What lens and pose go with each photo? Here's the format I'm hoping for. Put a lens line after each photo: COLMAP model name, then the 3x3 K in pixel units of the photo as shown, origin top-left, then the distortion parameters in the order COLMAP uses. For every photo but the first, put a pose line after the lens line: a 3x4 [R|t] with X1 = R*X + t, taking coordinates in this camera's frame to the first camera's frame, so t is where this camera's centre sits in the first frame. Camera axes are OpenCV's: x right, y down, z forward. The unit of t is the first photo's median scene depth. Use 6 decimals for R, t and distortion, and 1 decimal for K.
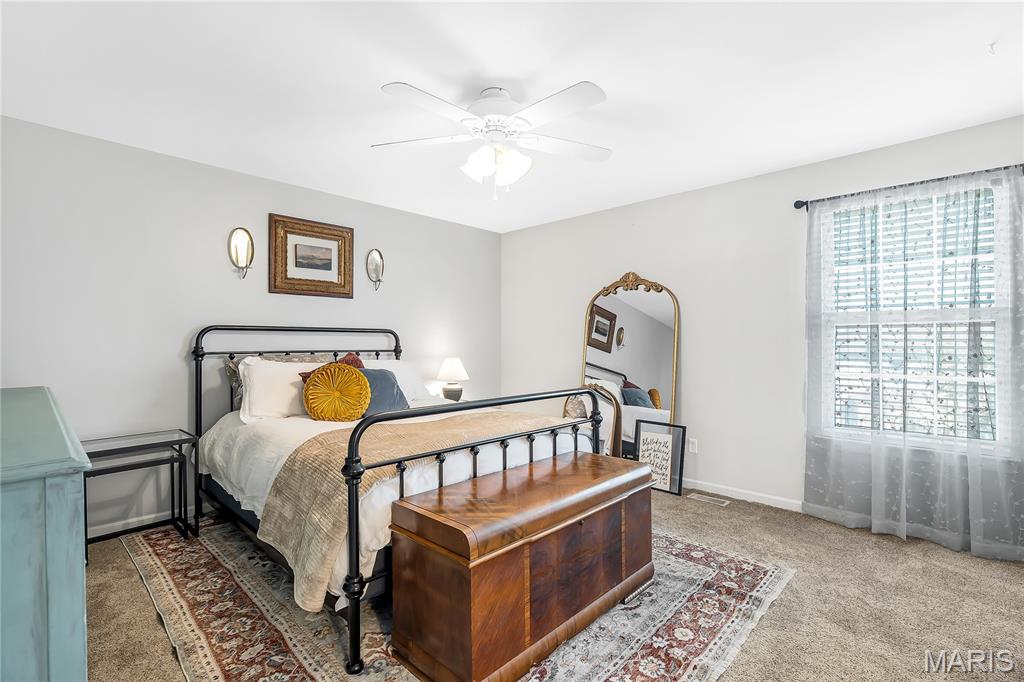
lens RADIAL K [[467.9, 0, 513.4], [0, 467.9, 341.6], [0, 0, 1]] dist [-0.003334, -0.000456]
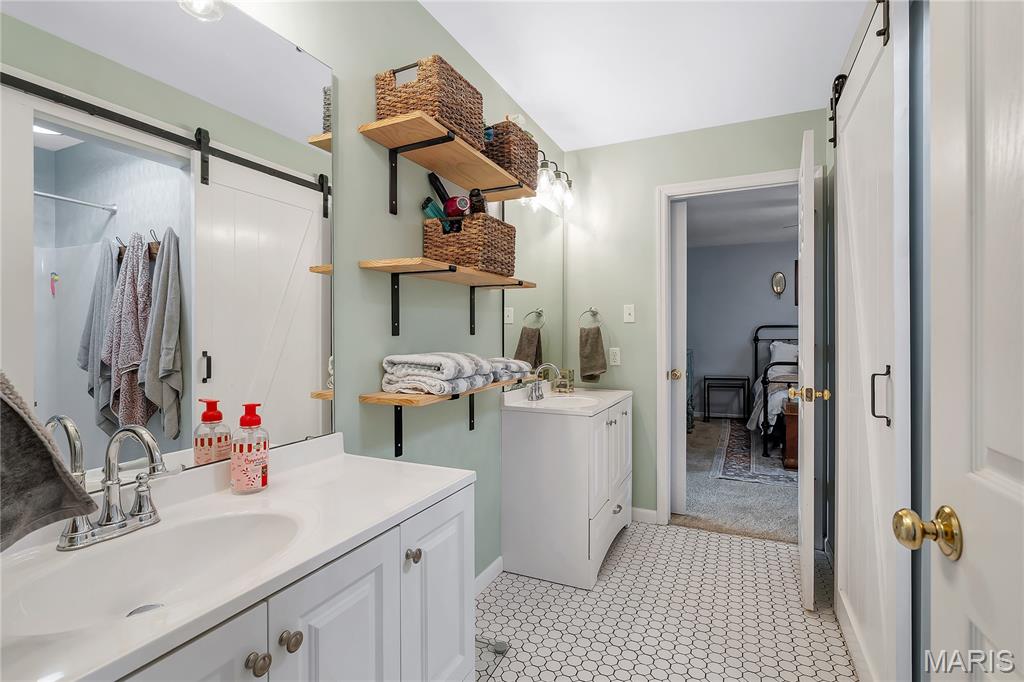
lens RADIAL K [[491.5, 0, 512.3], [0, 491.5, 338.2], [0, 0, 1]] dist [-0.008003, 0.000567]
pose [[0.324514, -0.000430, -0.945881, 1.032661], [0.010138, 0.999944, 0.003024, 0.002063], [0.945827, -0.010571, 0.324500, -0.710305]]
